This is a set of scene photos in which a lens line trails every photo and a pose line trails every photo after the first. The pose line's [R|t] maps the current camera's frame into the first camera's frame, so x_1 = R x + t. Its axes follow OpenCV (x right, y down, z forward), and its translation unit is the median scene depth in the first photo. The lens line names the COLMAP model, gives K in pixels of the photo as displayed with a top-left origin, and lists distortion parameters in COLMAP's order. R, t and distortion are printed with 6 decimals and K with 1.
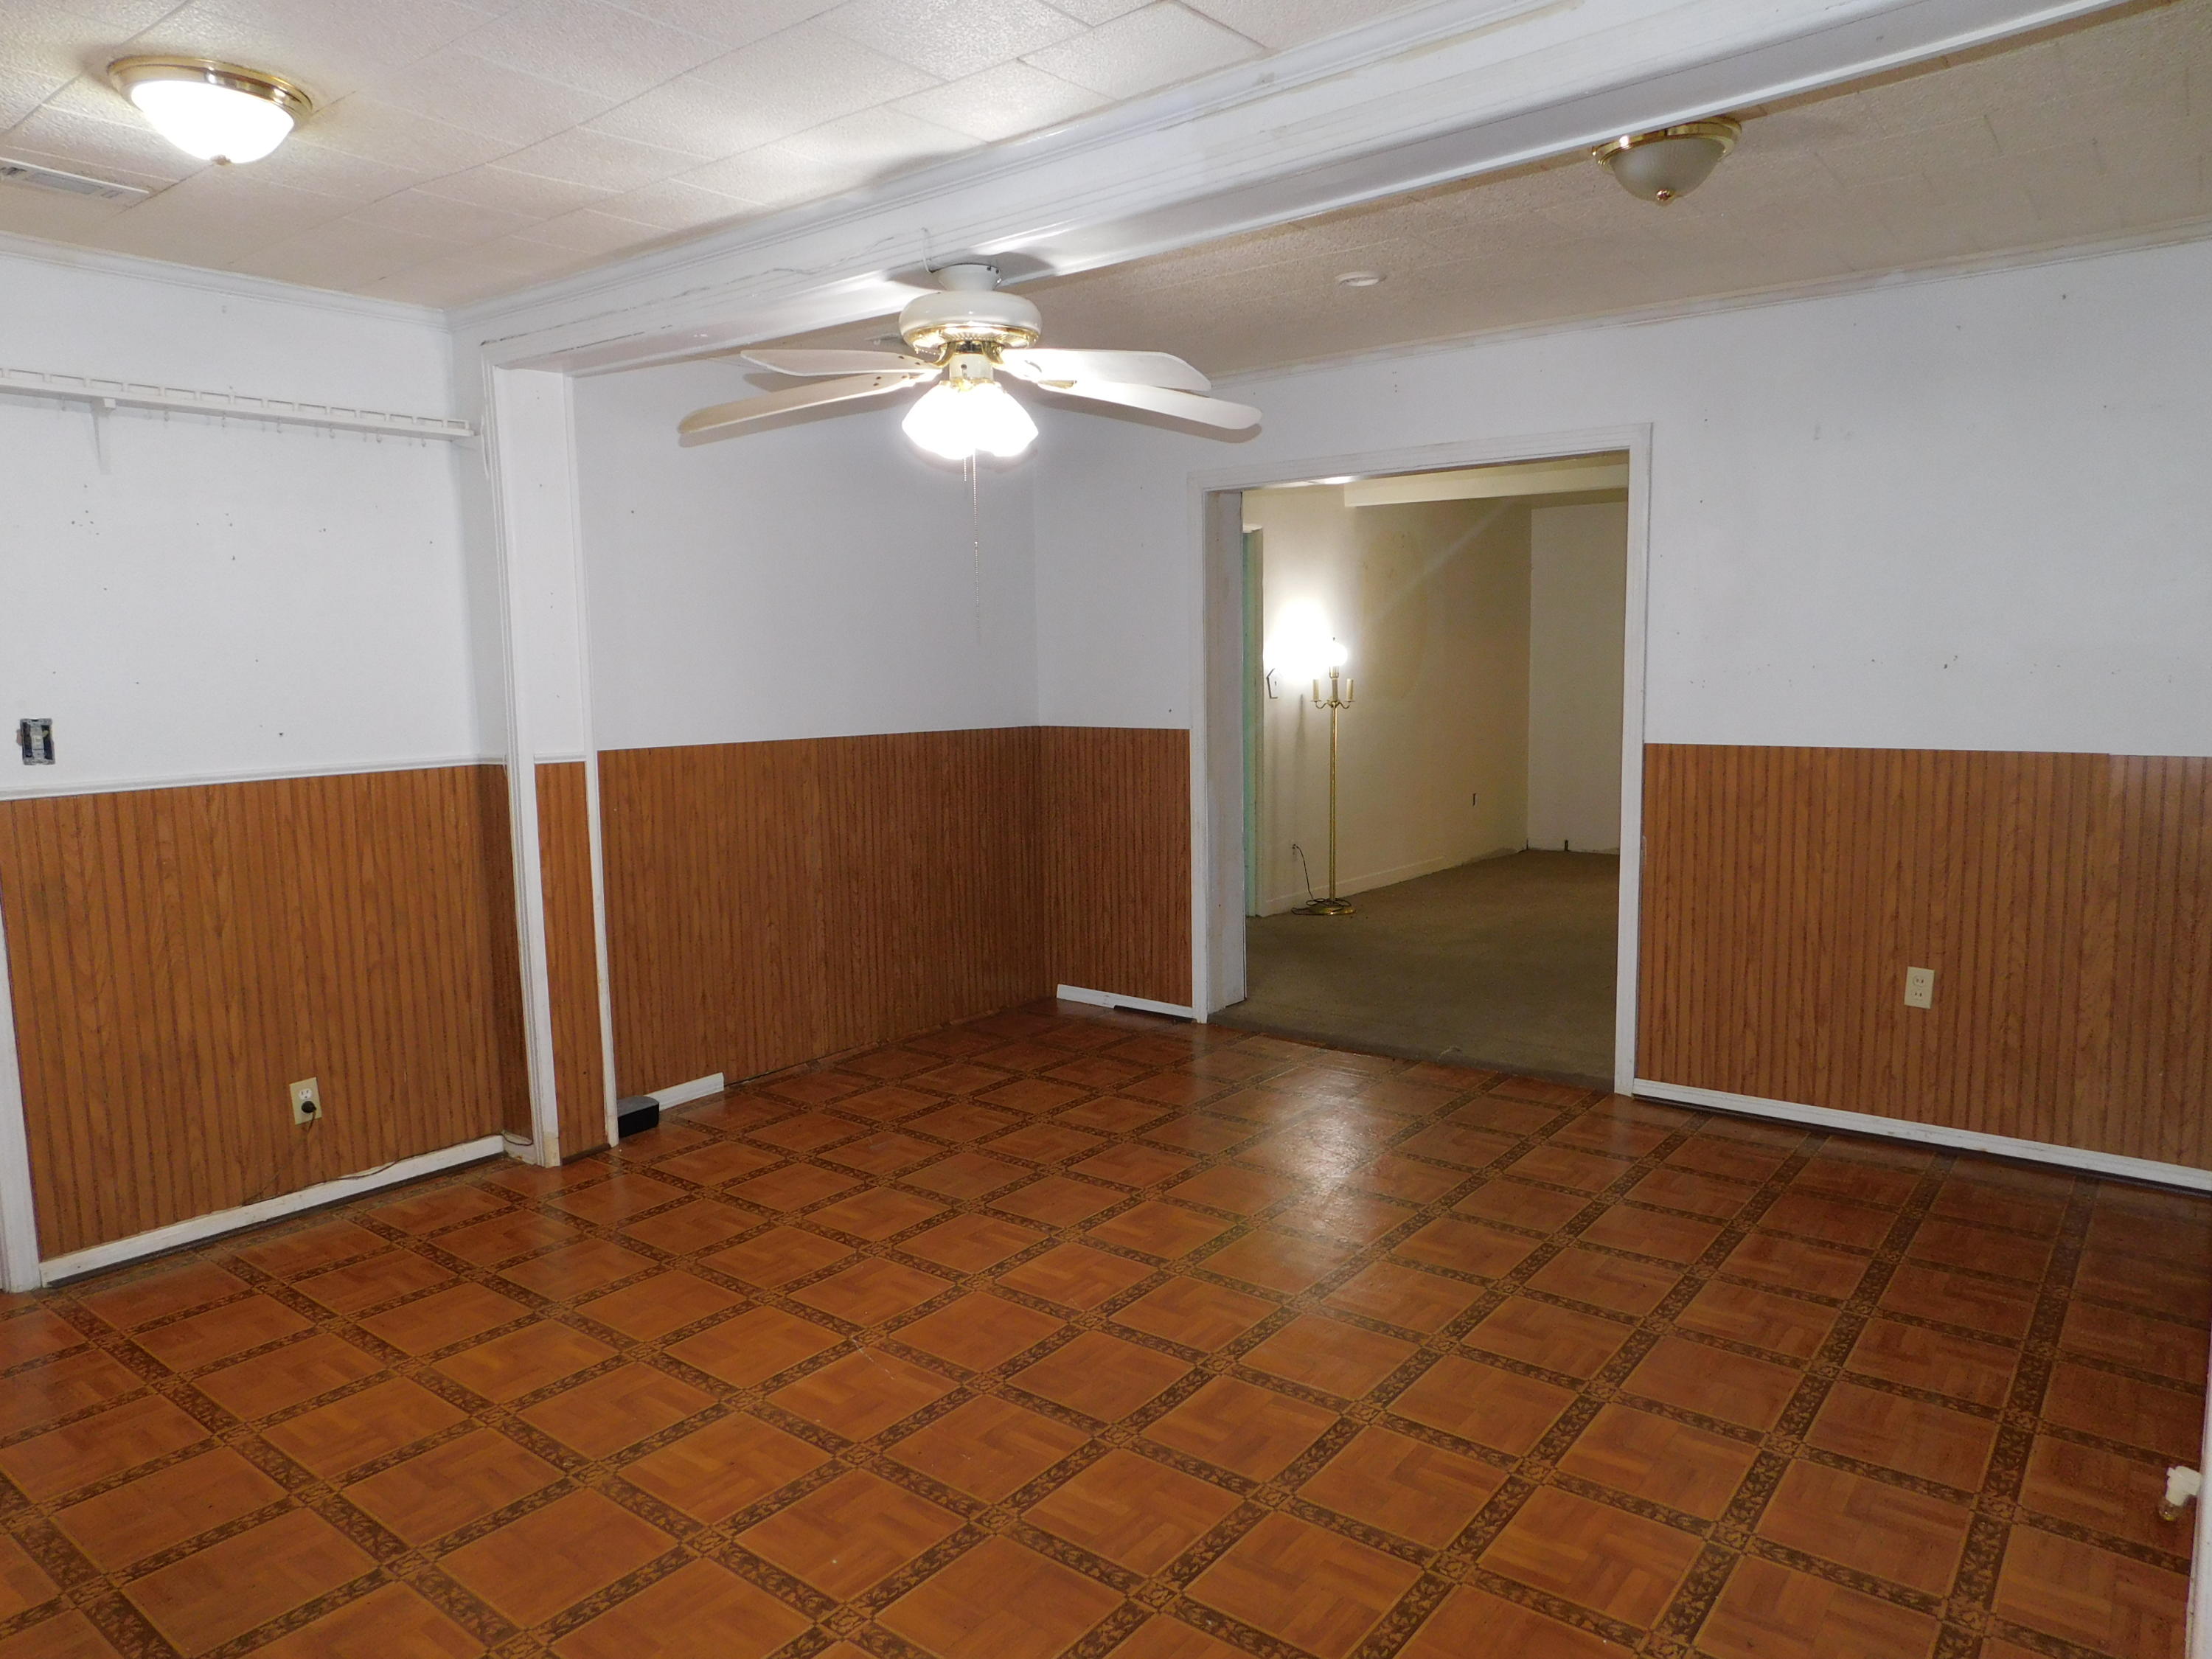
lens RADIAL K [[1459.3, 0, 1107.8], [0, 1459.3, 823.1], [0, 0, 1]] dist [-0.060108, 0.035921]
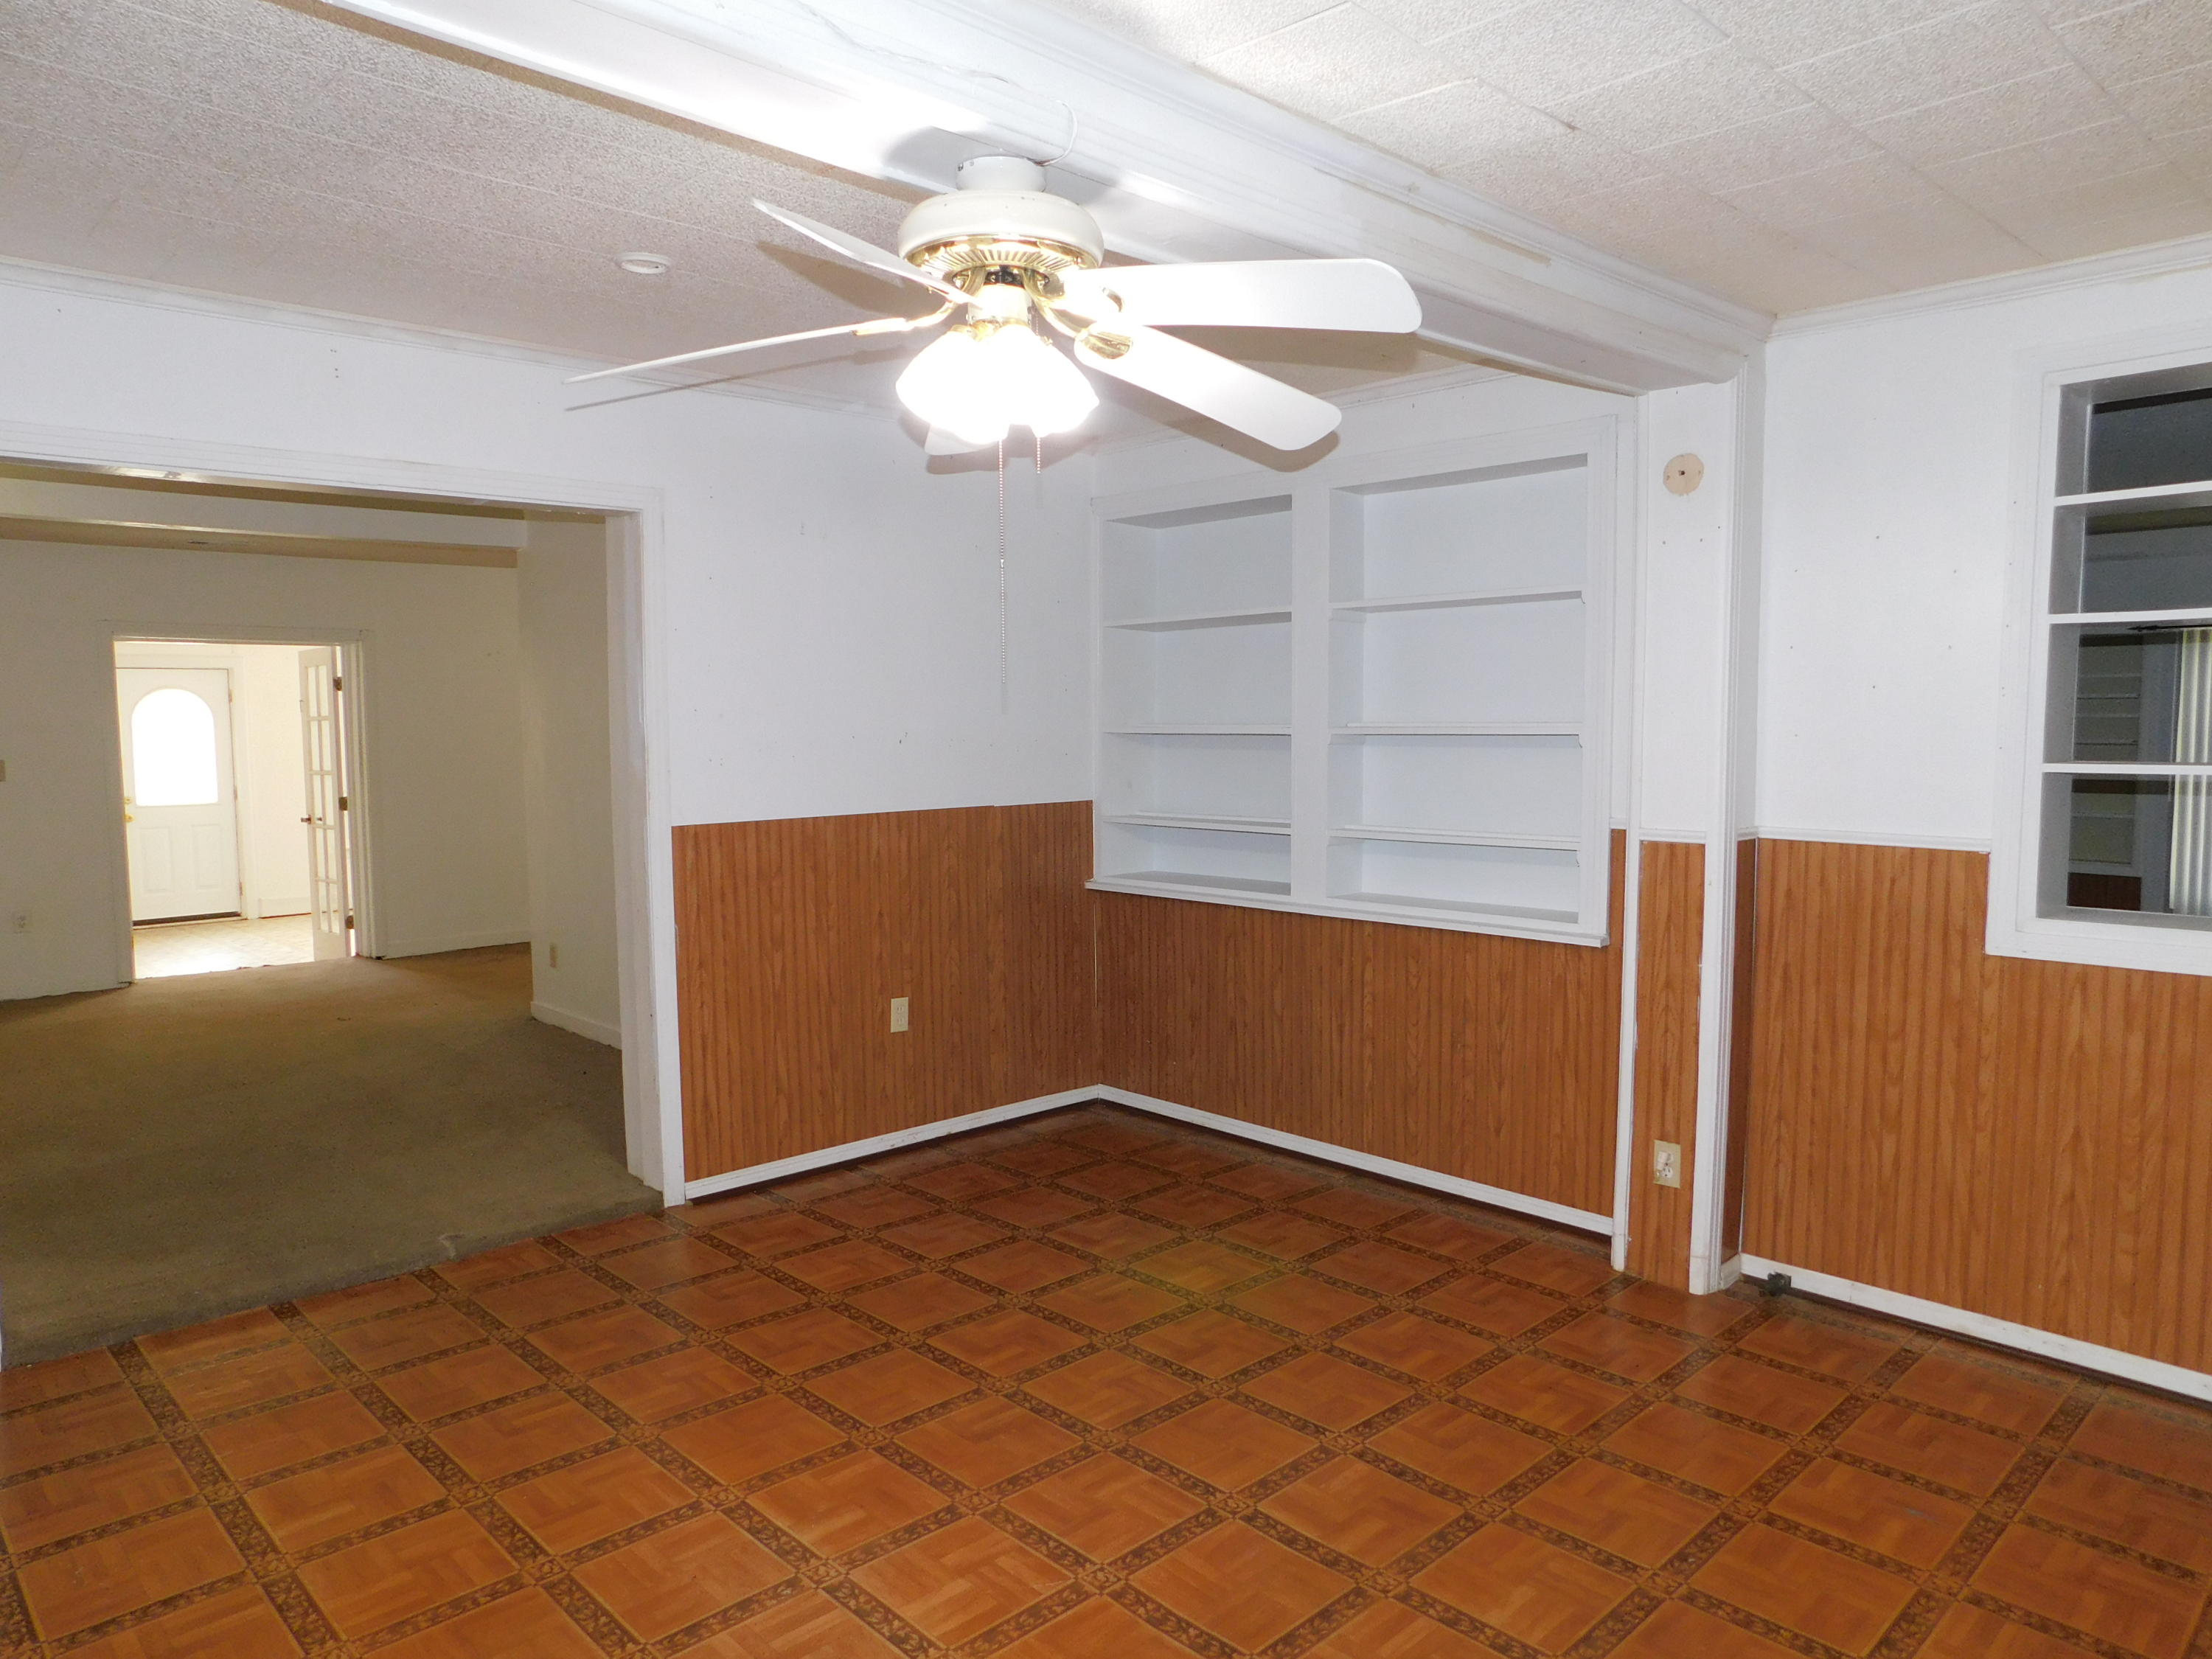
lens RADIAL K [[1459.3, 0, 1108.6], [0, 1459.3, 838.8], [0, 0, 1]] dist [-0.060108, 0.035921]
pose [[0.150642, -0.069376, 0.986151, -0.604266], [0.118808, 0.991575, 0.051609, -0.072633], [-0.981423, 0.109388, 0.157616, 0.672915]]
